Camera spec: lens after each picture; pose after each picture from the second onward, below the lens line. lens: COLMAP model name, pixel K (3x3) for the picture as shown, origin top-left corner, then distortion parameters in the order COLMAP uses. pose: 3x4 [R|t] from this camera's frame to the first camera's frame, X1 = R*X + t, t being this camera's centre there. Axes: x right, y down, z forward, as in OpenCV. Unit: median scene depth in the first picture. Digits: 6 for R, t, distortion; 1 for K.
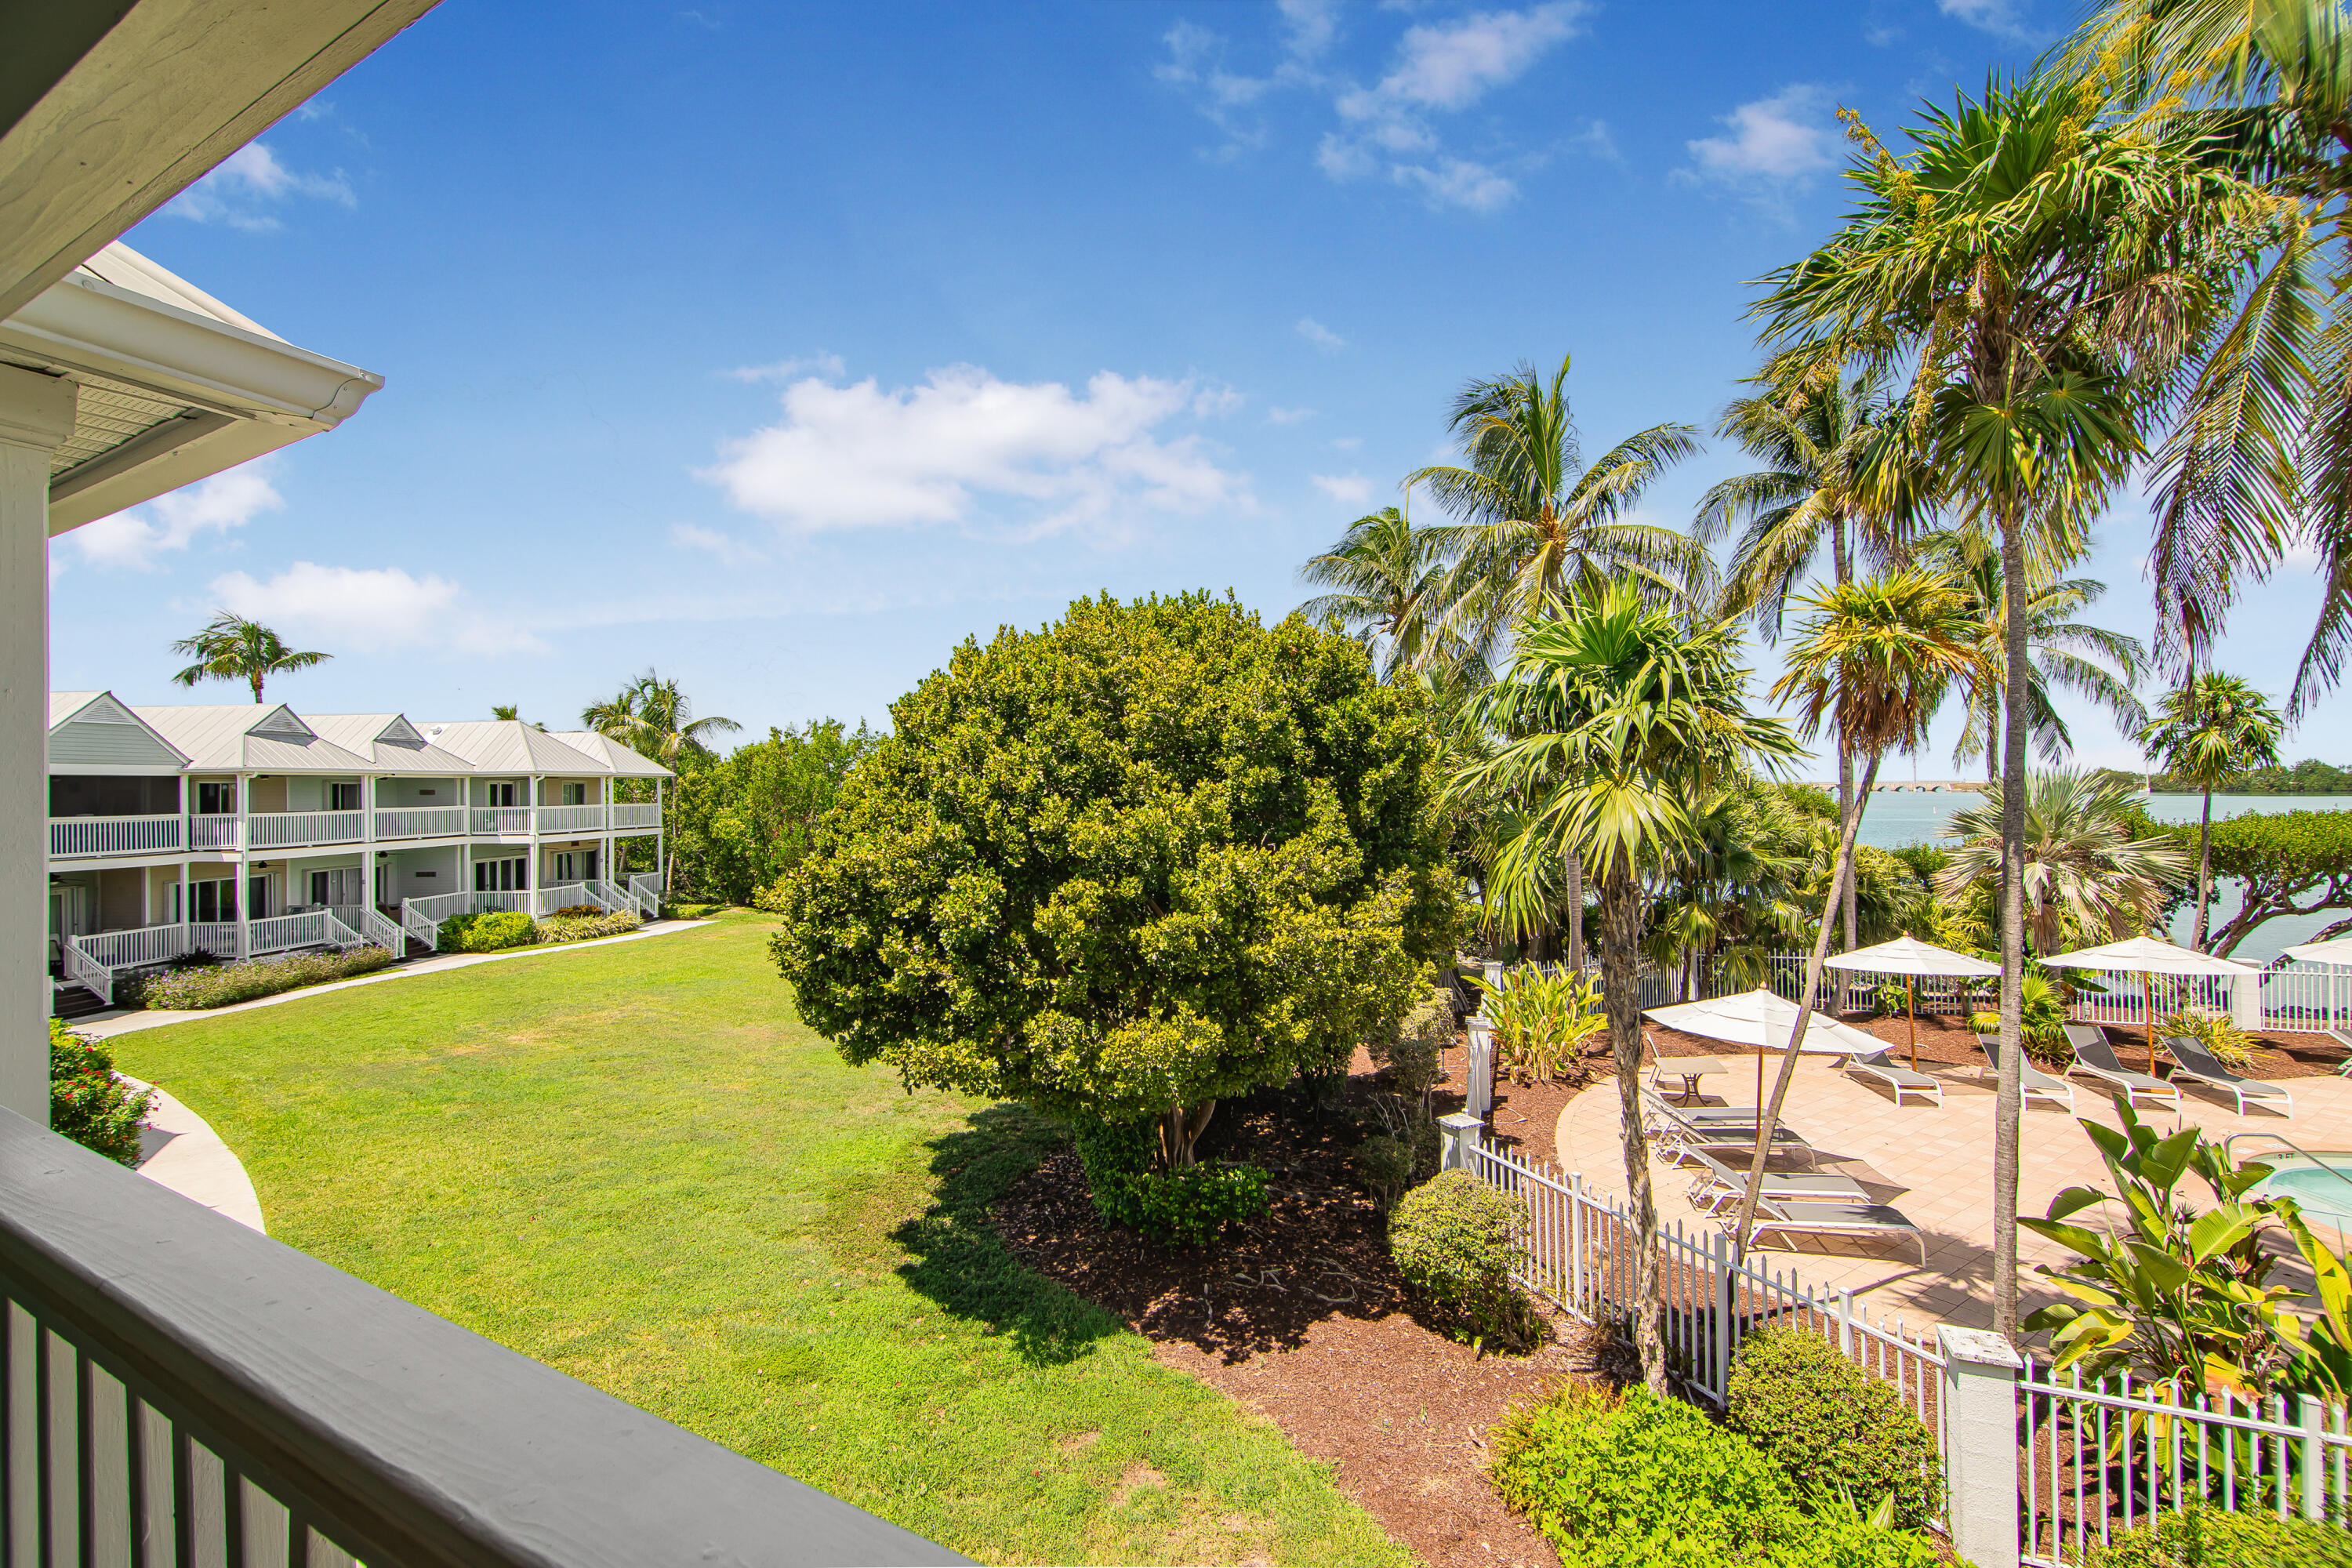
lens RADIAL K [[1035.1, 0, 1176.6], [0, 1035.1, 779.1], [0, 0, 1]] dist [0.015104, -0.006151]
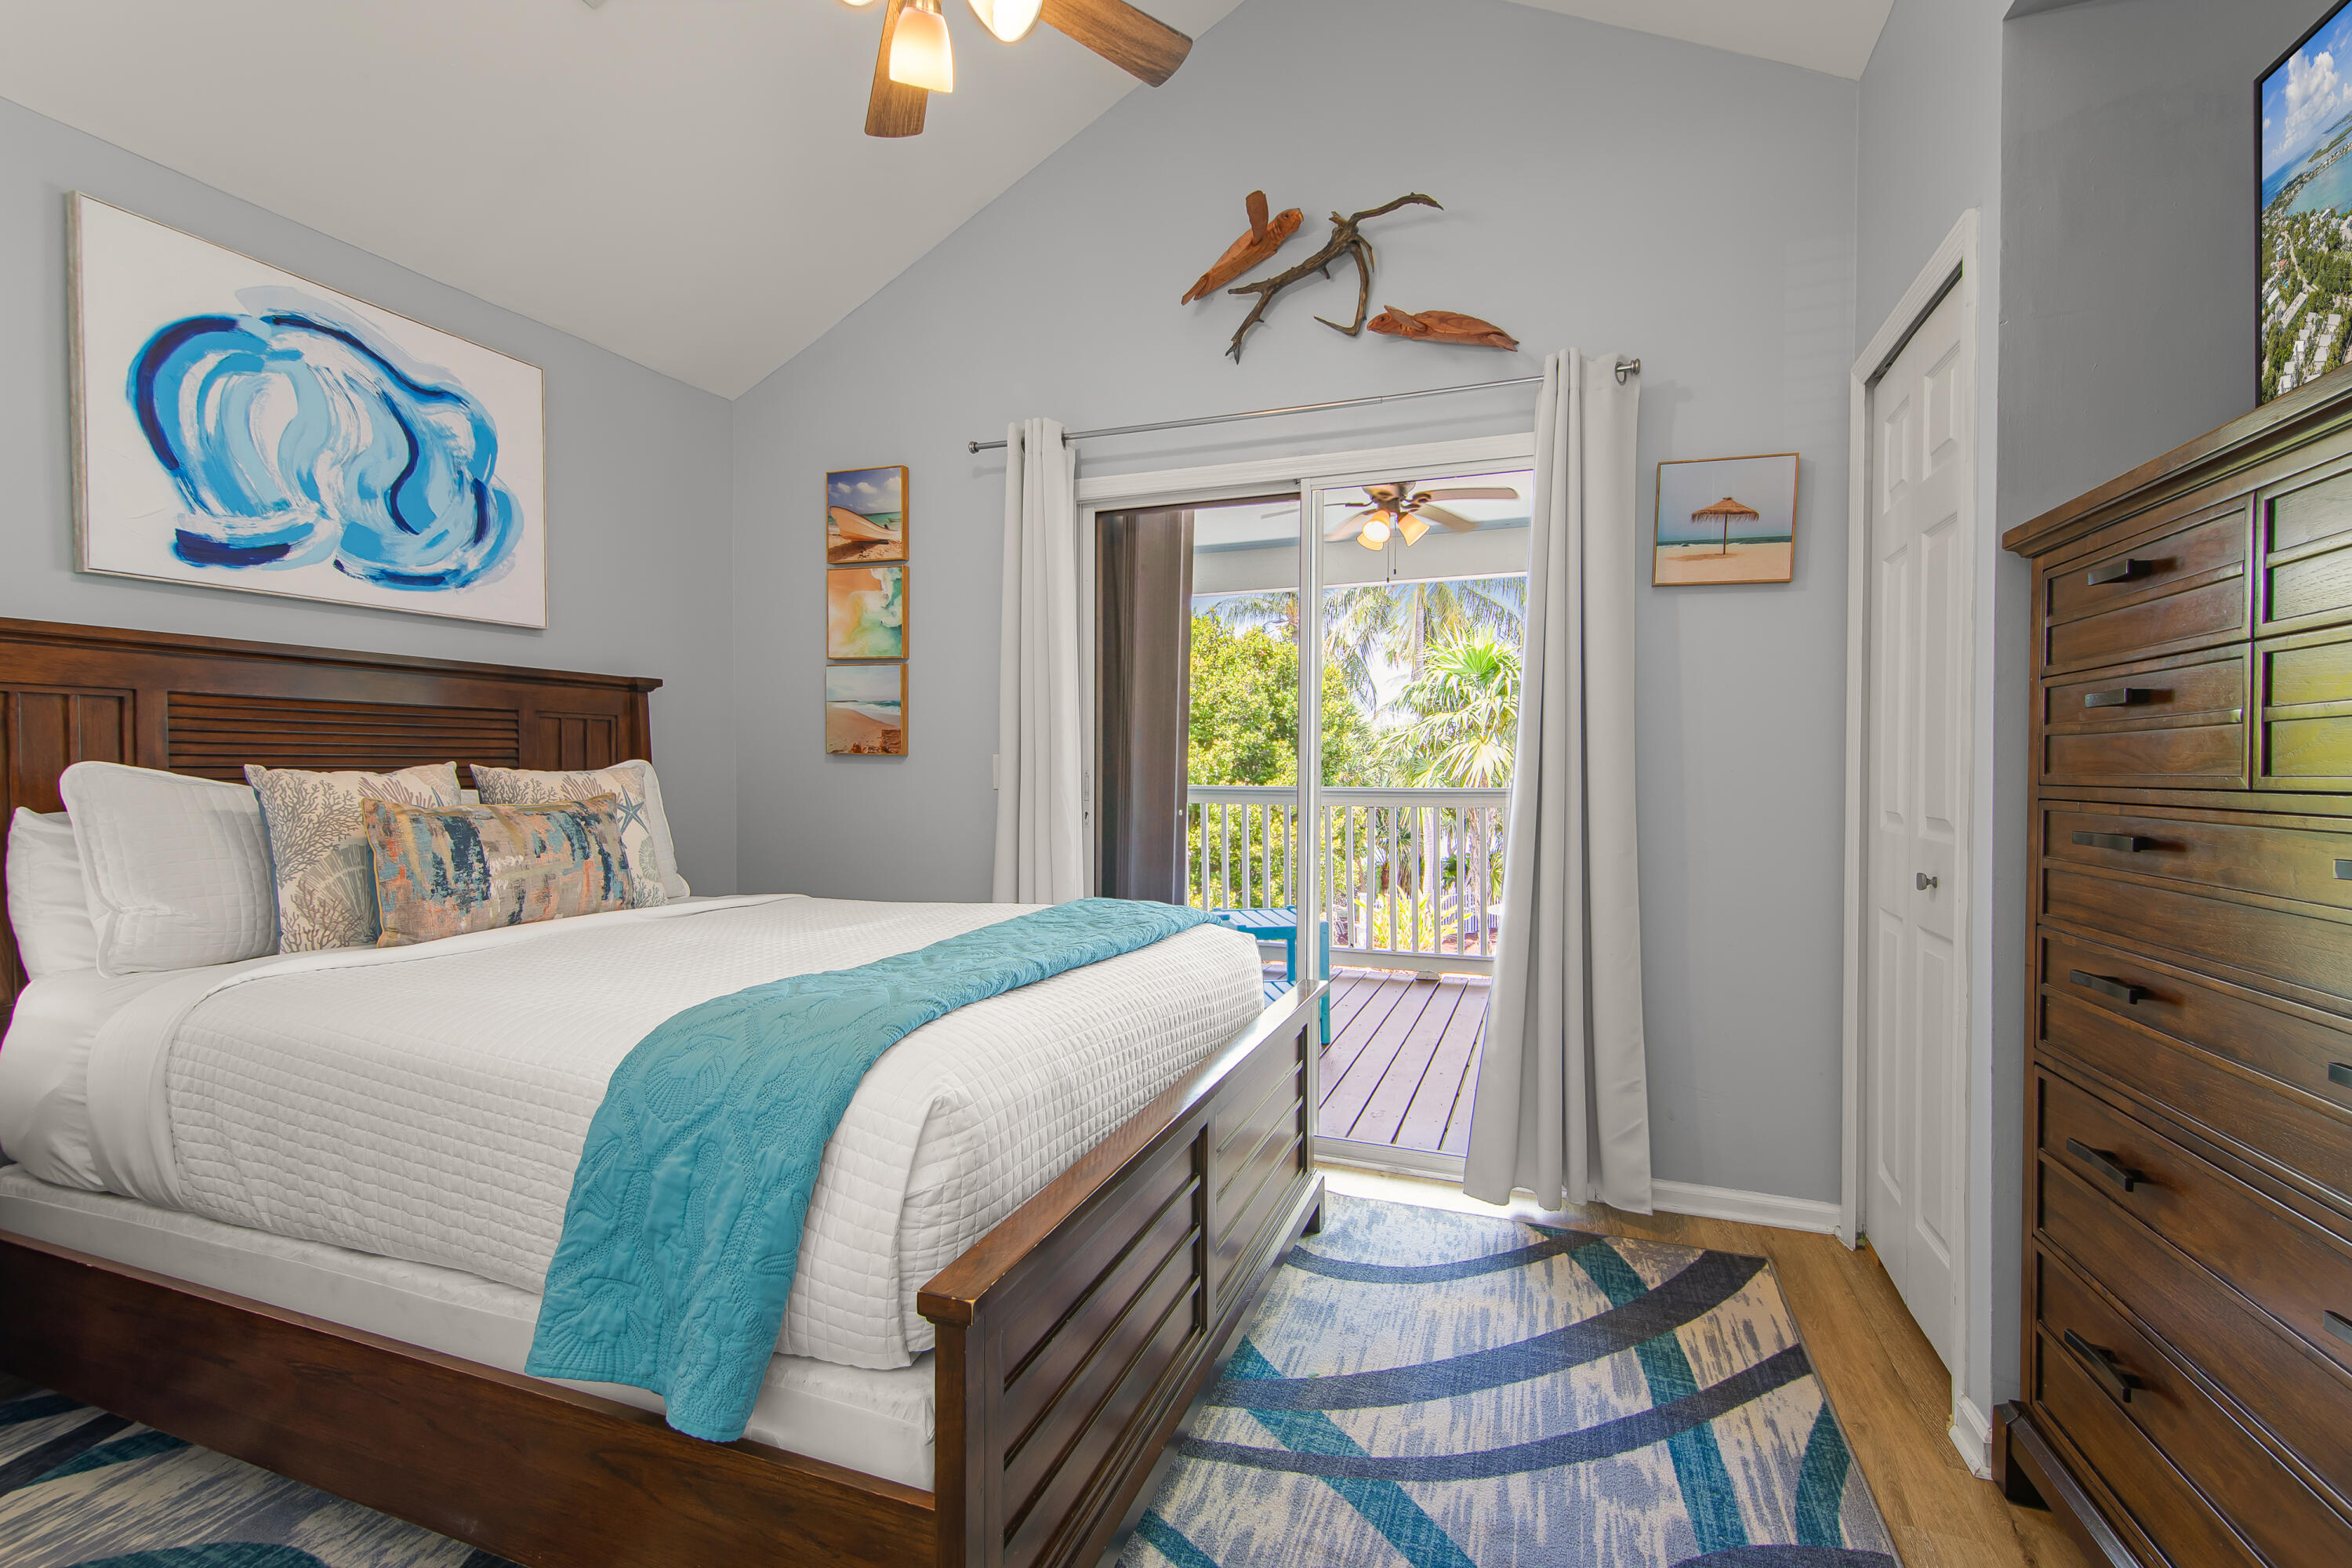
lens RADIAL K [[1035.1, 0, 1181.5], [0, 1035.1, 771.6], [0, 0, 1]] dist [0.015104, -0.006151]
pose [[0.988508, 0.011137, 0.150756, -0.341864], [-0.013089, 0.999843, 0.011967, 0.040040], [-0.150599, -0.013803, 0.988499, -0.660316]]
